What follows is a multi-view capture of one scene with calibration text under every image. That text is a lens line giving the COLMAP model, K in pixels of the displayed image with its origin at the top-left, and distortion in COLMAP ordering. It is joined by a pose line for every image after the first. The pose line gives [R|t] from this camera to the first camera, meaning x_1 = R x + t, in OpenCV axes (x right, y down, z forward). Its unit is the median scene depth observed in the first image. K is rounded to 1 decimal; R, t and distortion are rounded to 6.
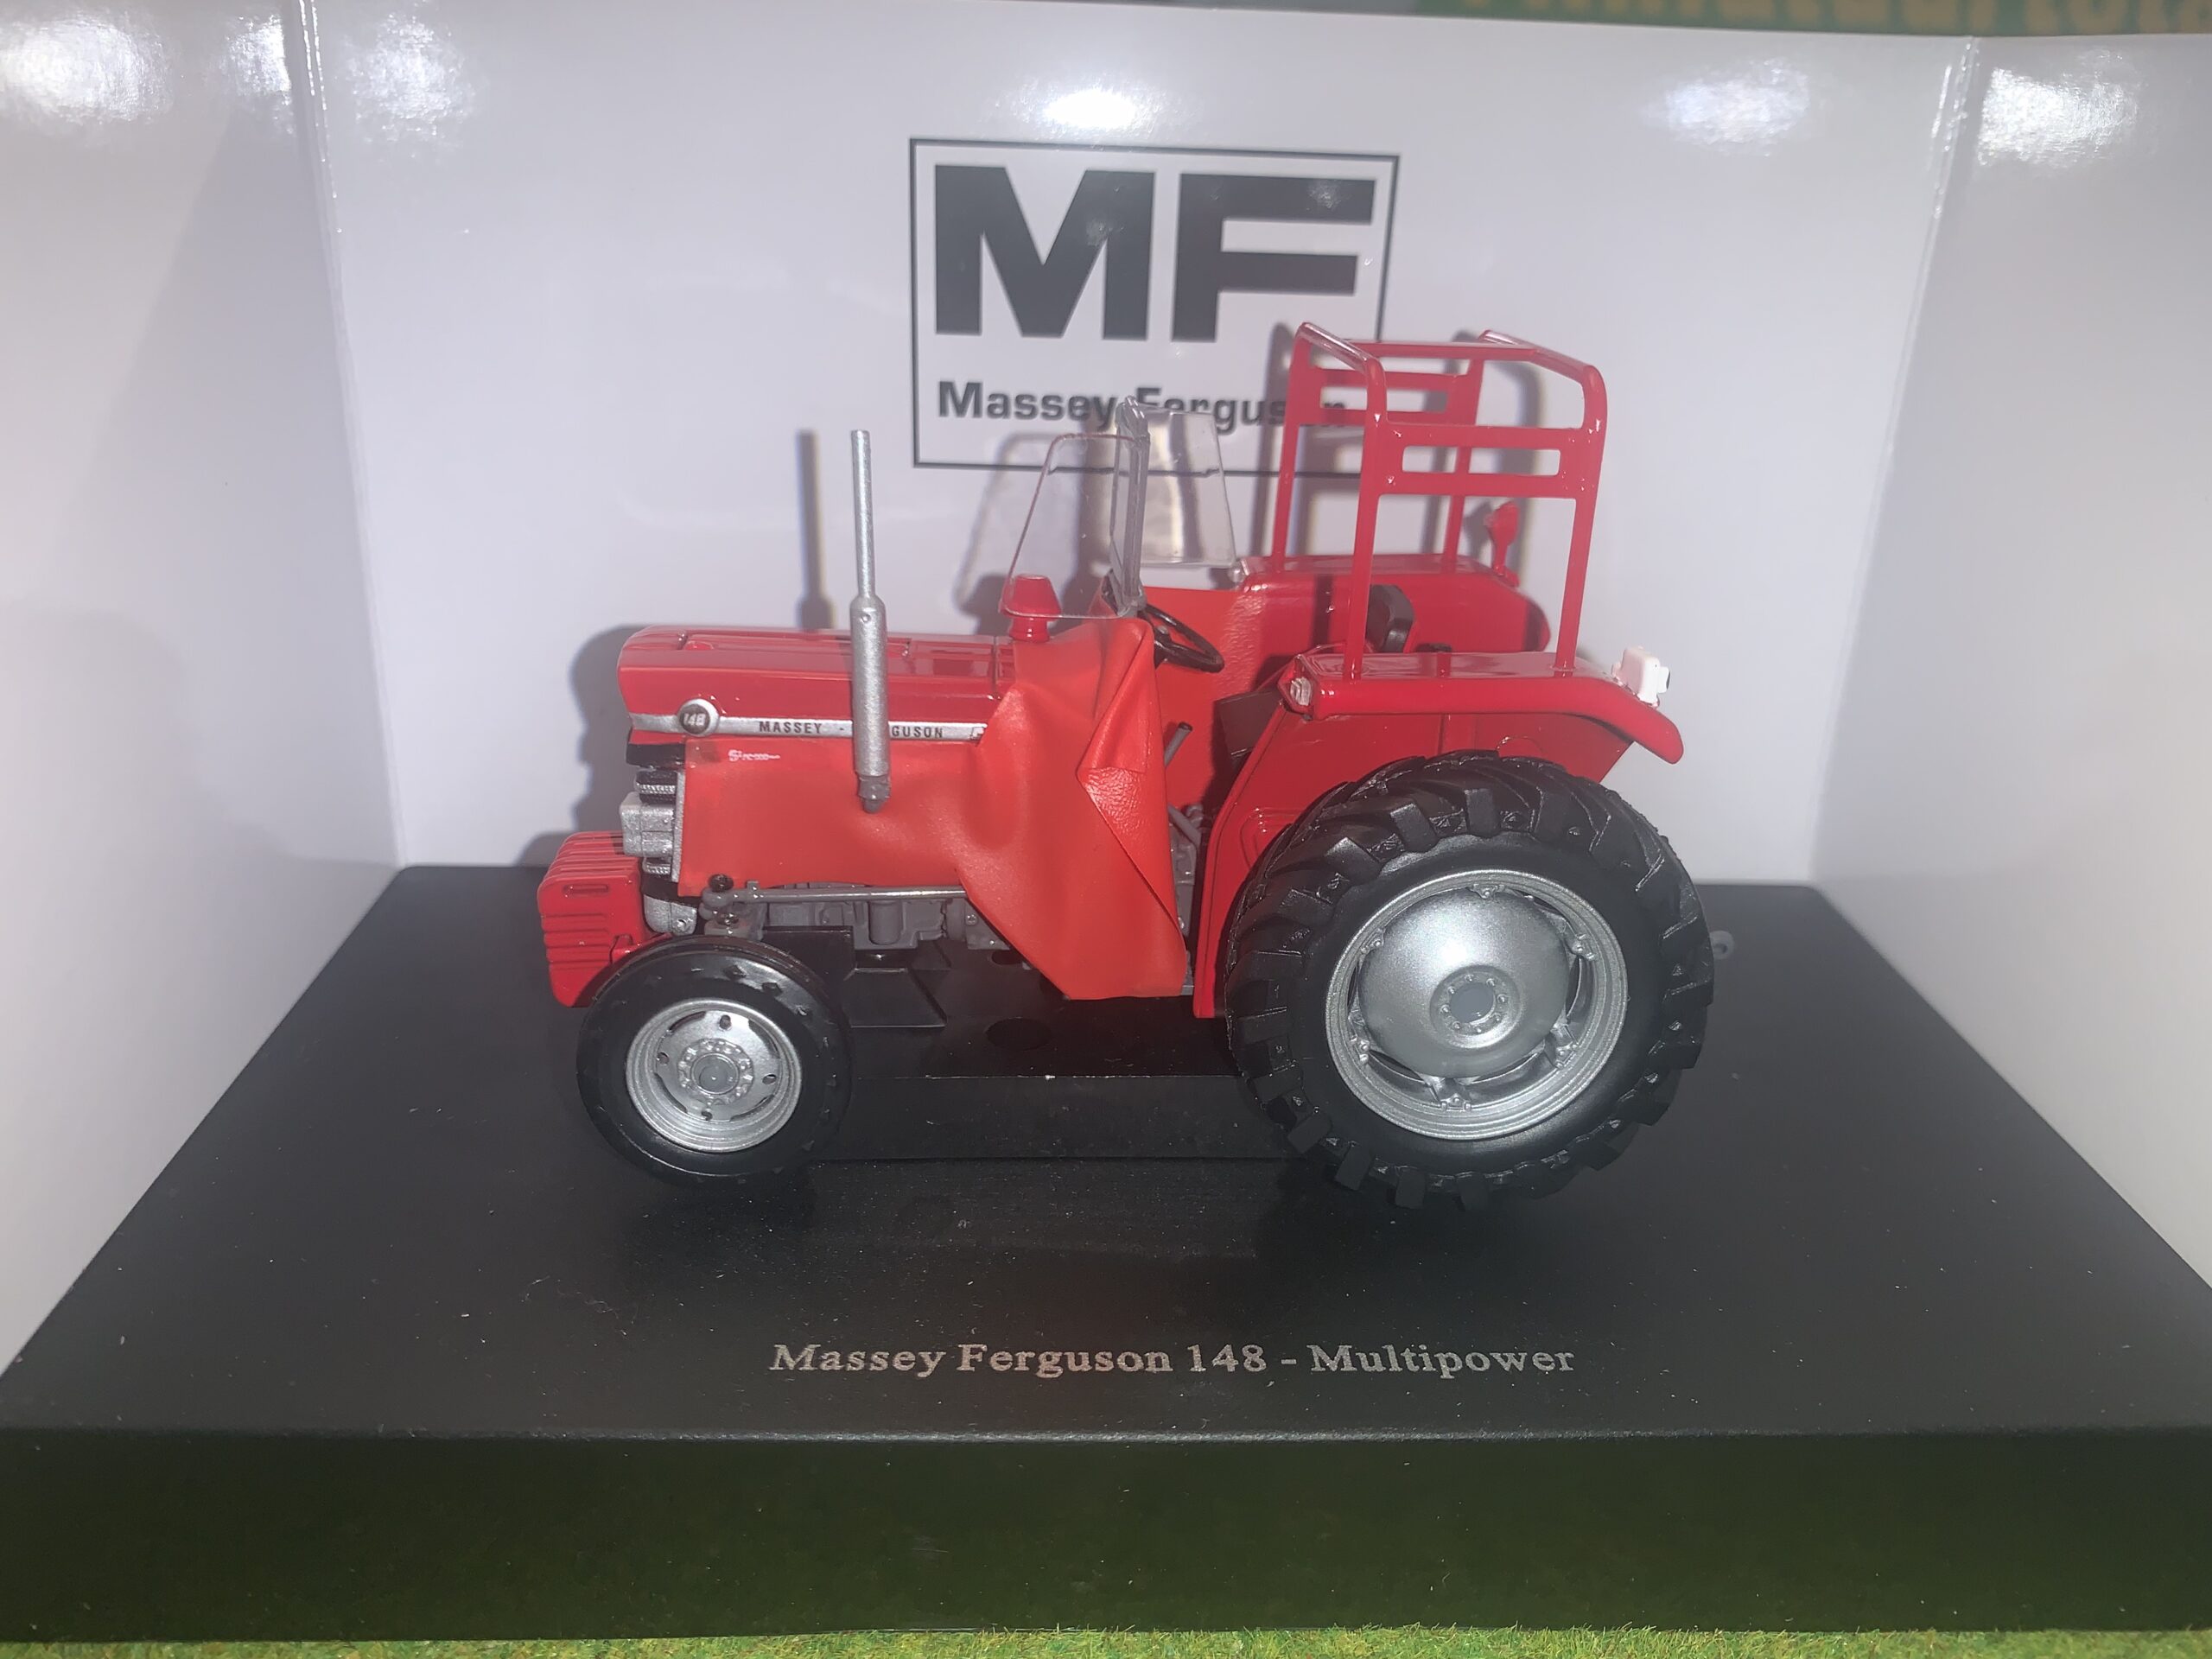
lens RADIAL K [[1753.7, 0, 1106.0], [0, 1753.7, 829.5], [0, 0, 1]] dist [0.046996, -0.273712]
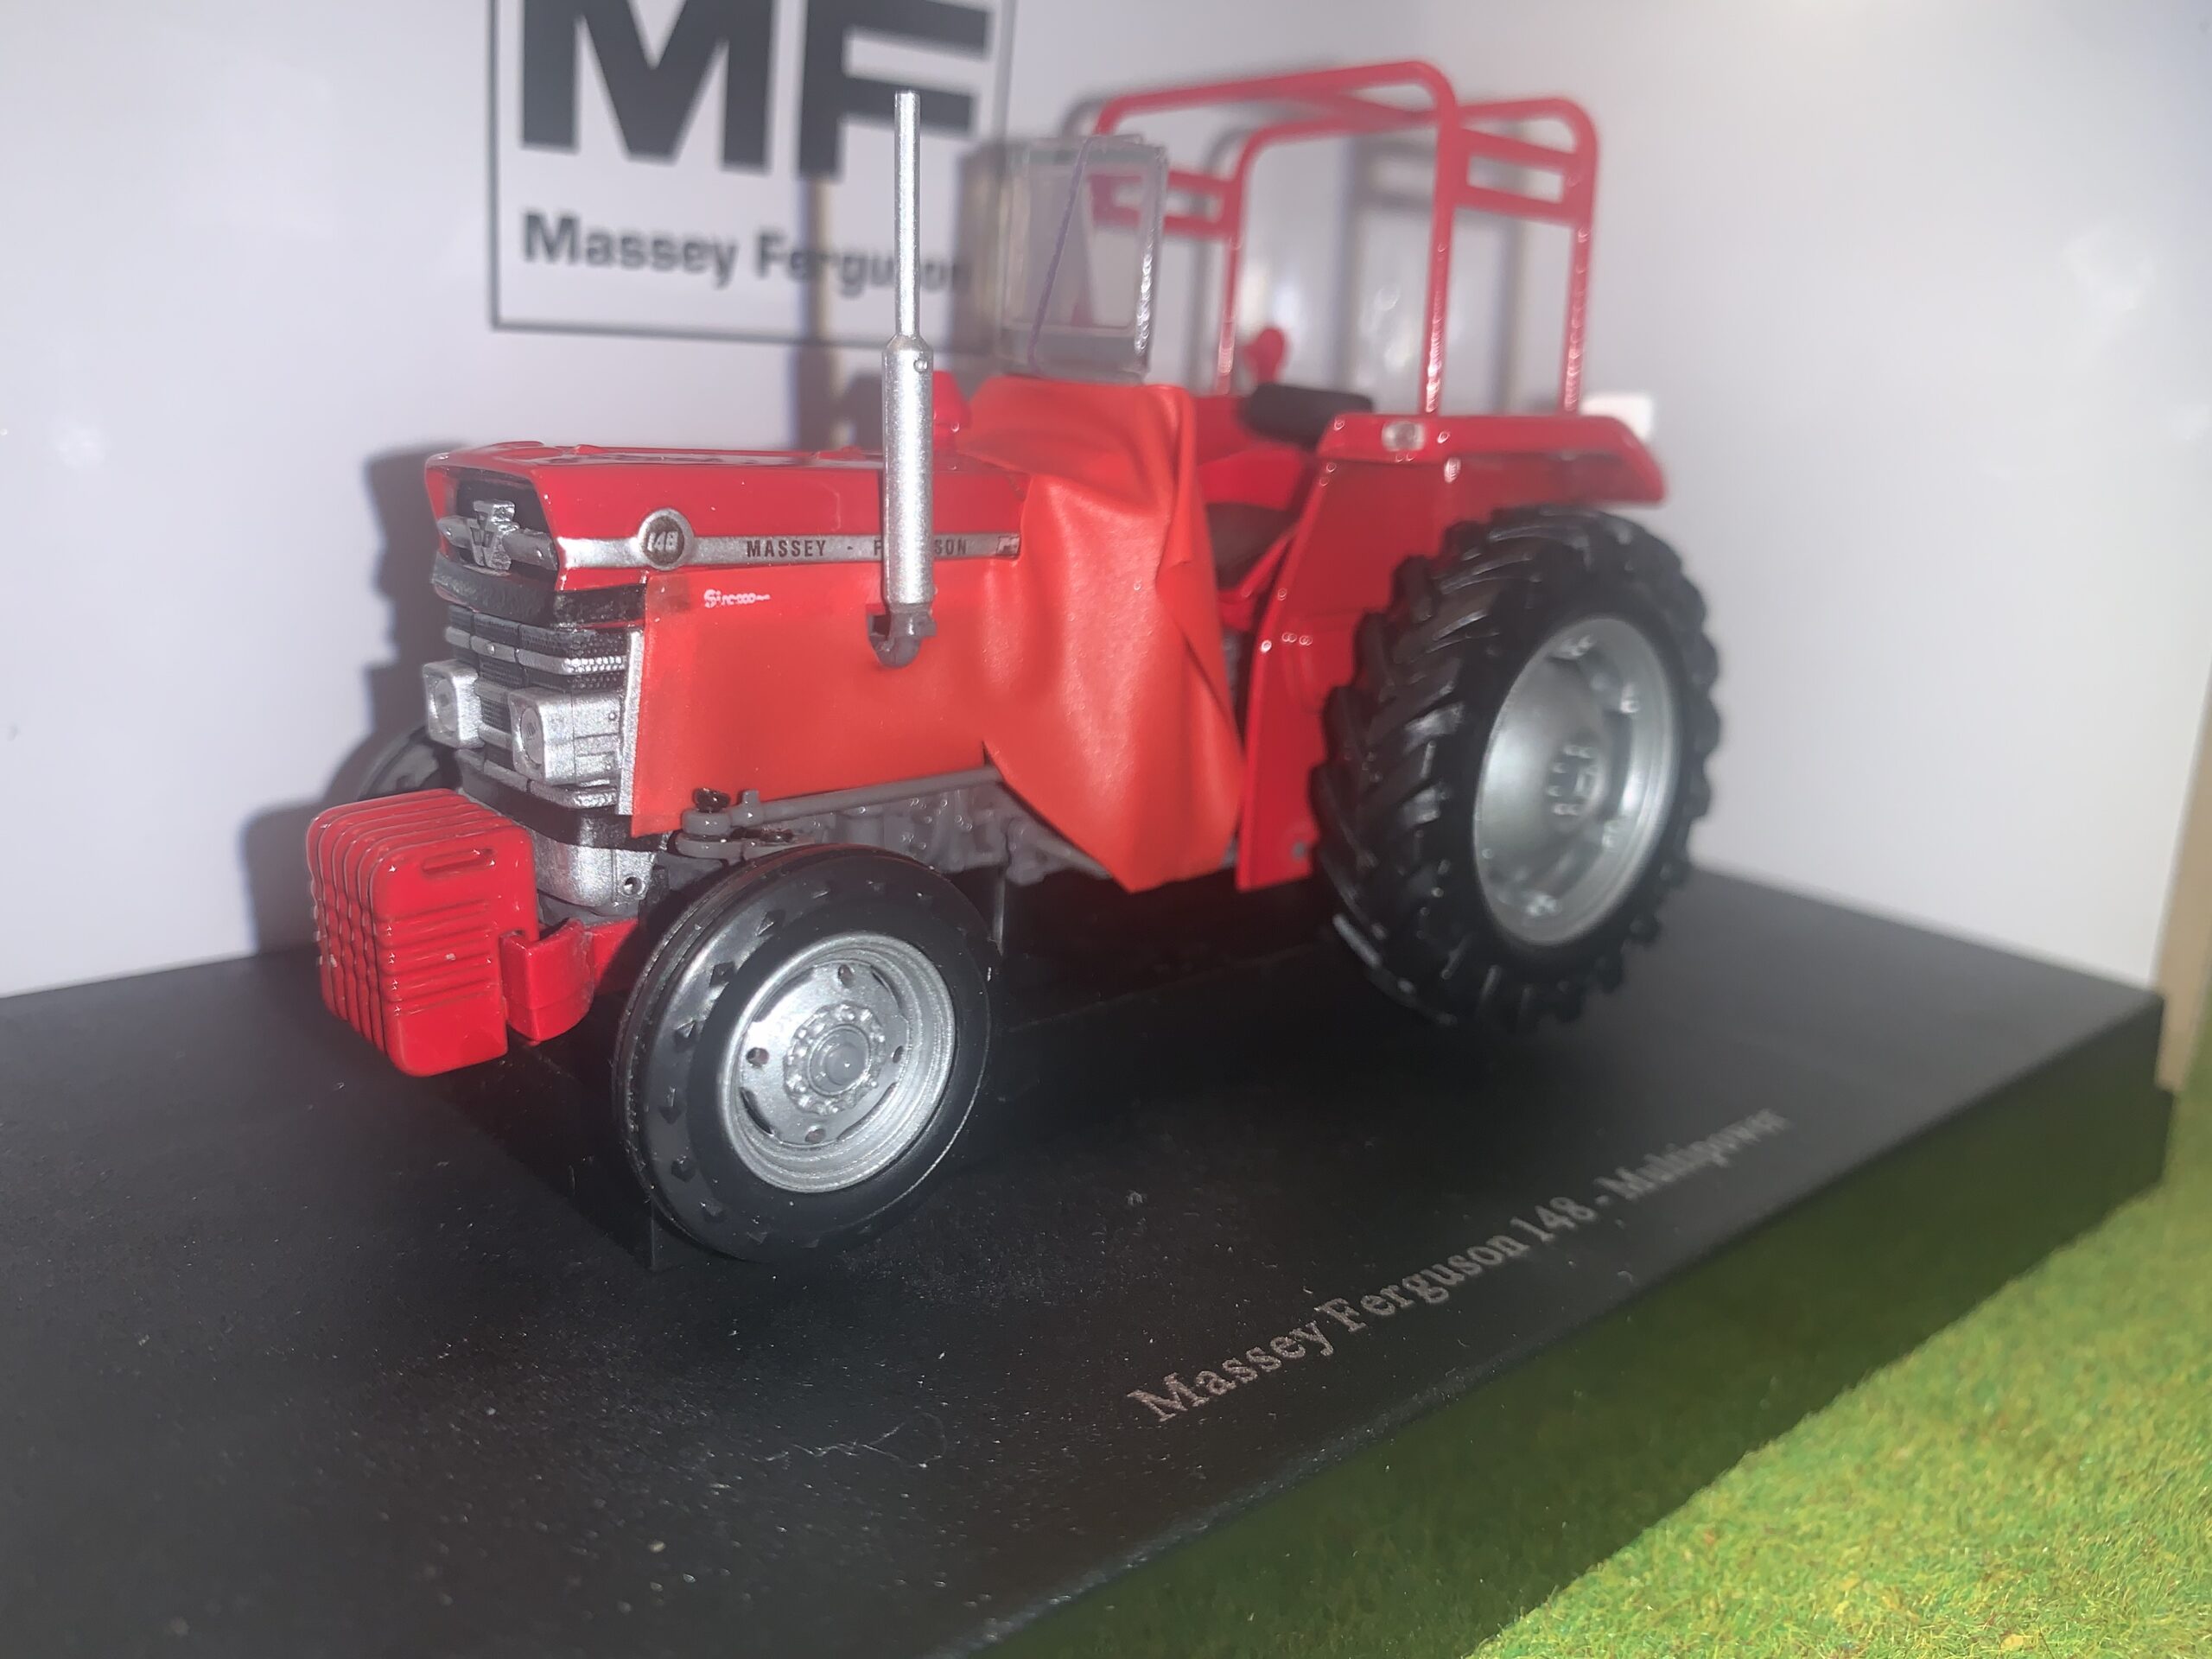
lens RADIAL K [[1753.7, 0, 1106.0], [0, 1753.7, 829.5], [0, 0, 1]] dist [0.046996, -0.273712]
pose [[0.777482, -0.153299, 0.609935, -0.505700], [0.211844, 0.976997, -0.024481, 0.088798], [-0.592152, 0.148245, 0.792073, 0.400099]]
